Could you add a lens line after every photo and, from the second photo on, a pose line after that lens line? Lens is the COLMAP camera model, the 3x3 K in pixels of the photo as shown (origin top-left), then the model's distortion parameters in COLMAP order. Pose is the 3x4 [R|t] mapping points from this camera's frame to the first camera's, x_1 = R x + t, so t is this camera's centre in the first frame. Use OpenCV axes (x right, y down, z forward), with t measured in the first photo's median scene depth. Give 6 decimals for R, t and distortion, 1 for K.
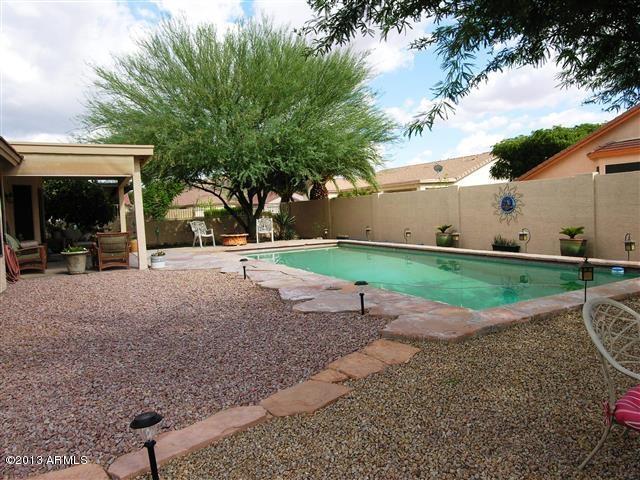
lens RADIAL K [[459.2, 0, 320.0], [0, 459.2, 240.0], [0, 0, 1]] dist [-0.051480, 0.000039]
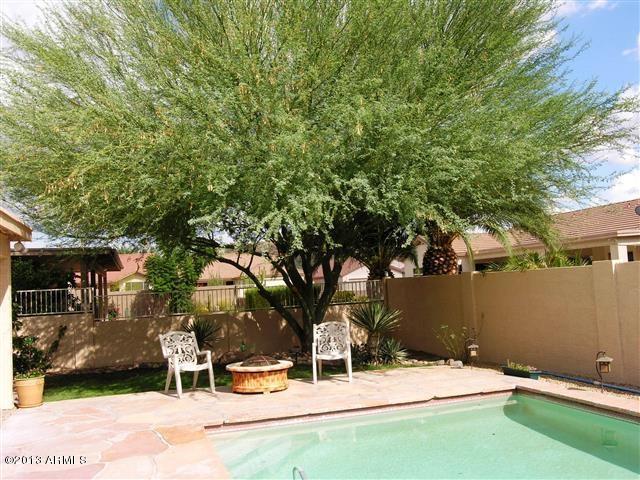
lens RADIAL K [[598.5, 0, 320.0], [0, 598.5, 240.0], [0, 0, 1]] dist [-0.005823, -0.002279]
pose [[0.986049, -0.024829, -0.164591, -0.038950], [0.003204, 0.991461, -0.130368, -0.054654], [0.166422, 0.128021, 0.977709, 0.462807]]
